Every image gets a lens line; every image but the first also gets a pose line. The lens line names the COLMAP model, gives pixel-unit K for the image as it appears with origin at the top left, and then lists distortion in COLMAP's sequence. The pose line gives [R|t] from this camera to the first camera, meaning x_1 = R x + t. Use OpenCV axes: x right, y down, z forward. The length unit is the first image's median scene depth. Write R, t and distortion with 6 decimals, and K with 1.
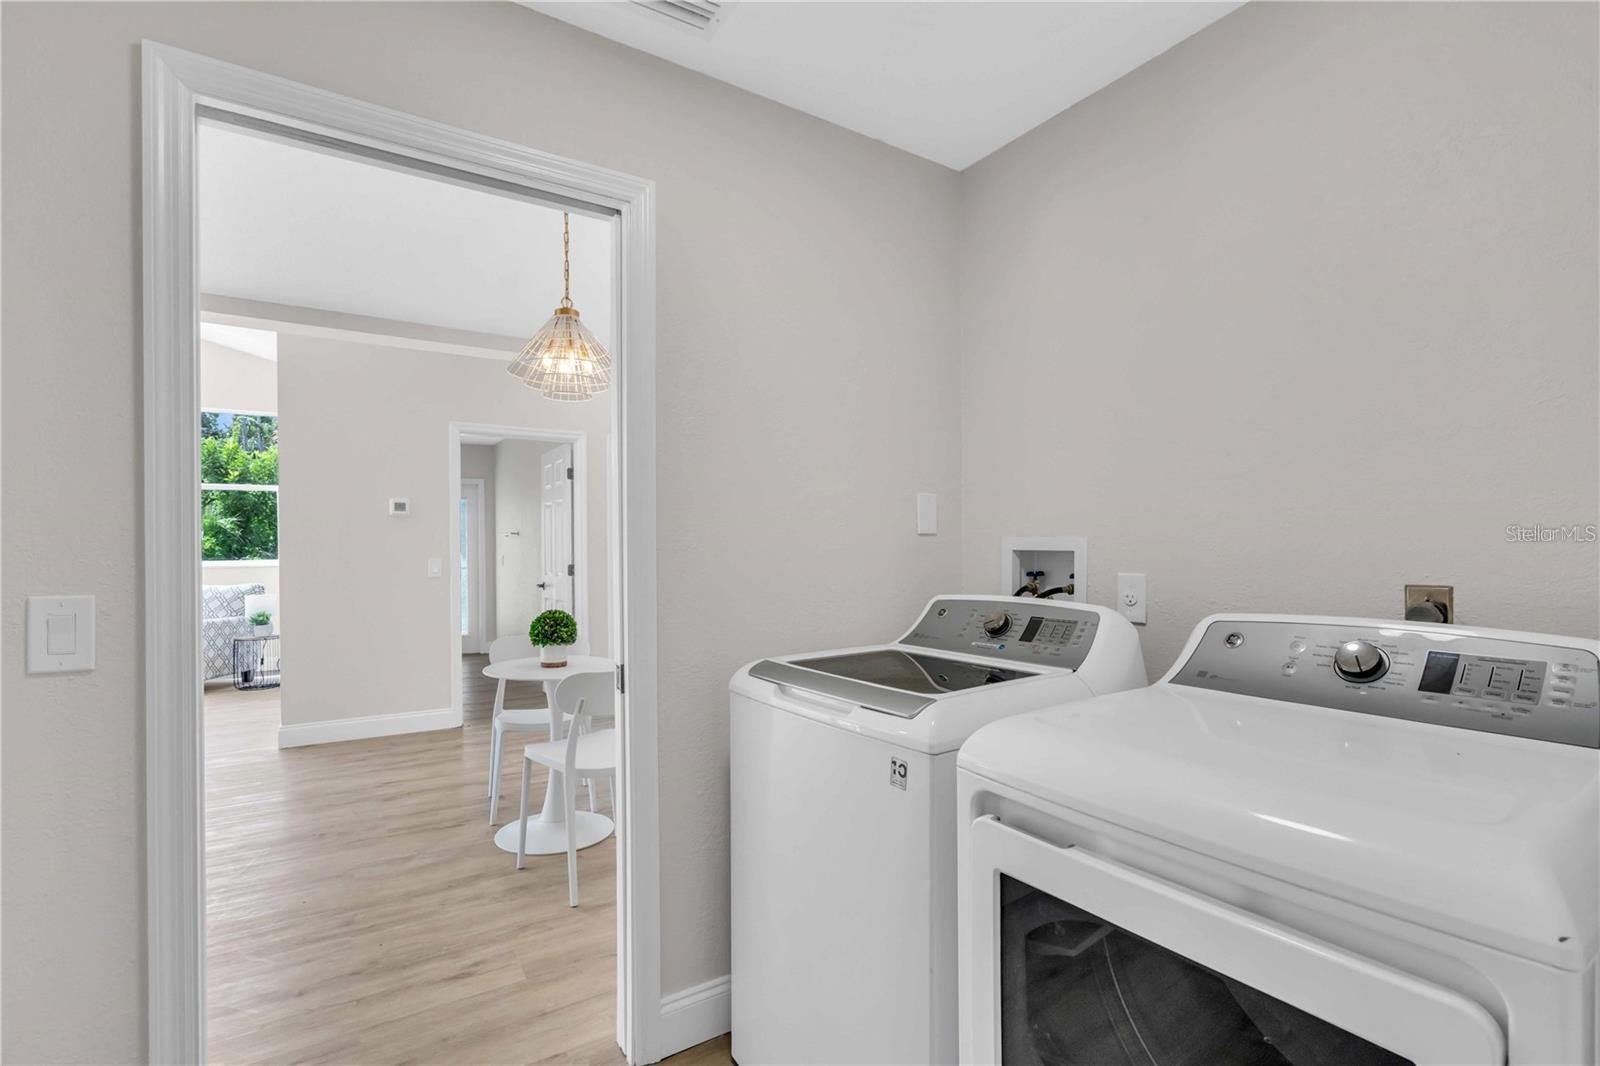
lens RADIAL K [[730.2, 0, 800.6], [0, 730.2, 545.2], [0, 0, 1]] dist [-0.000853, 0.000547]
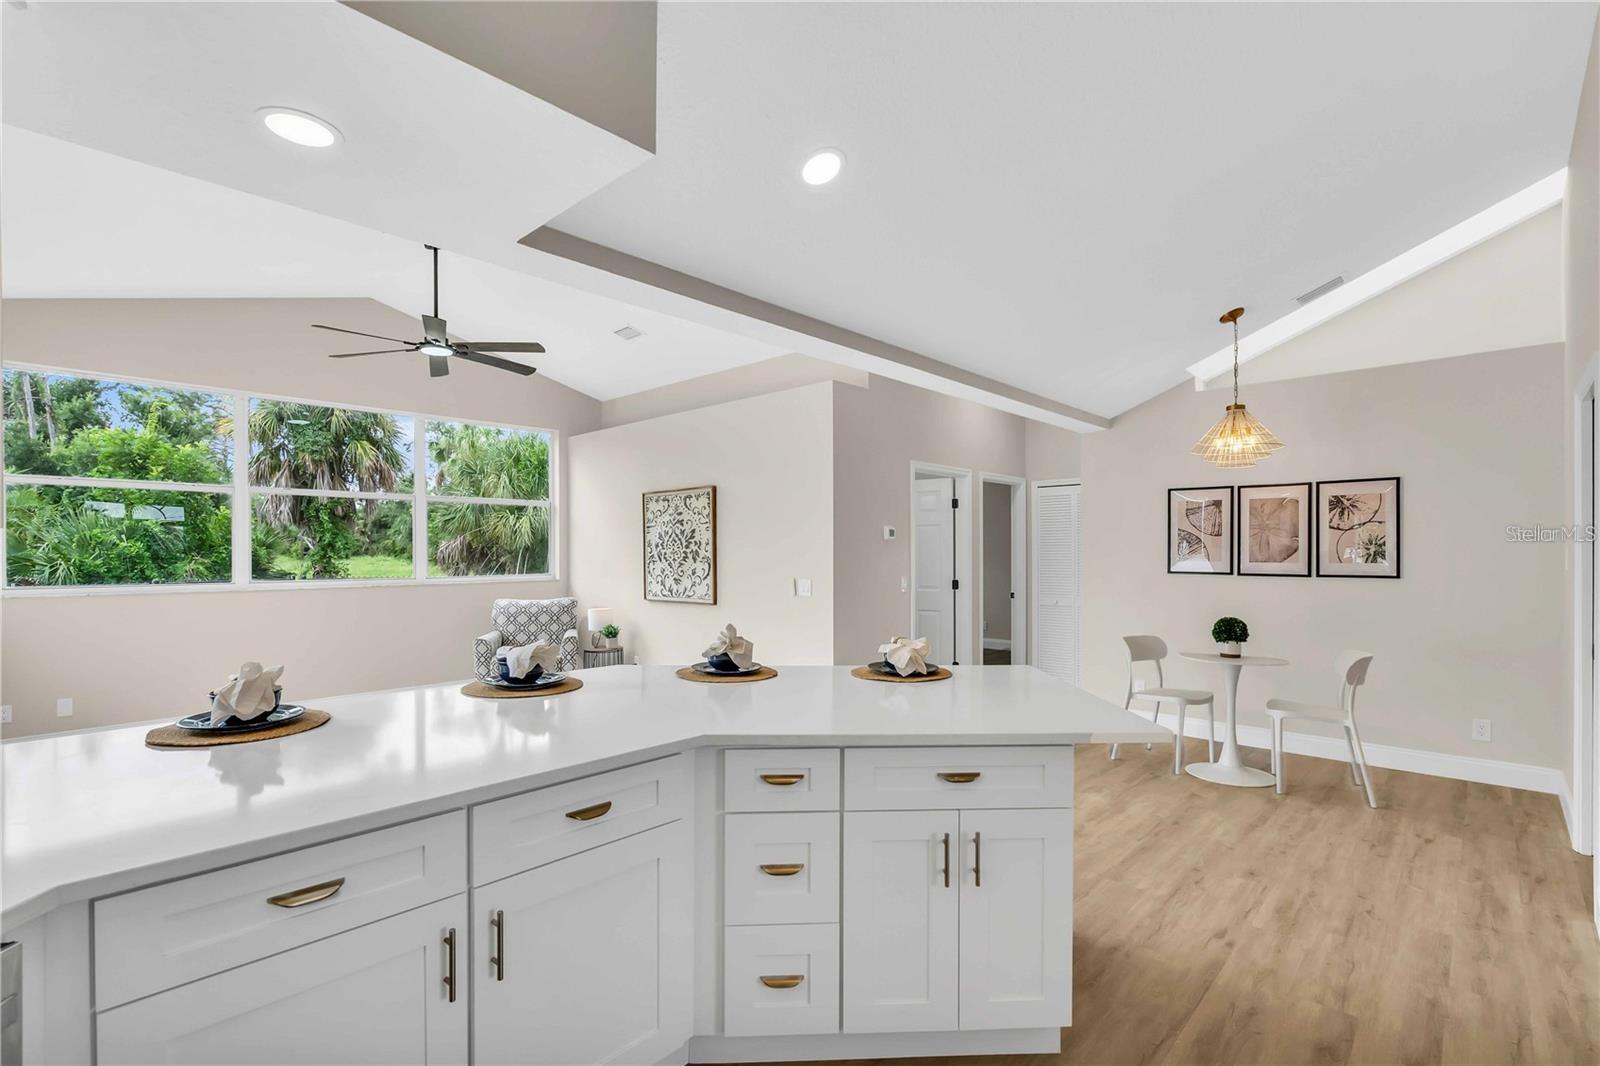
lens RADIAL K [[730.2, 0, 798.1], [0, 730.2, 536.2], [0, 0, 1]] dist [-0.000853, 0.000547]
pose [[0.975109, 0.006311, 0.221637, -0.963604], [-0.003111, 0.999886, -0.014787, -0.029473], [-0.221705, 0.013730, 0.975017, -0.129943]]
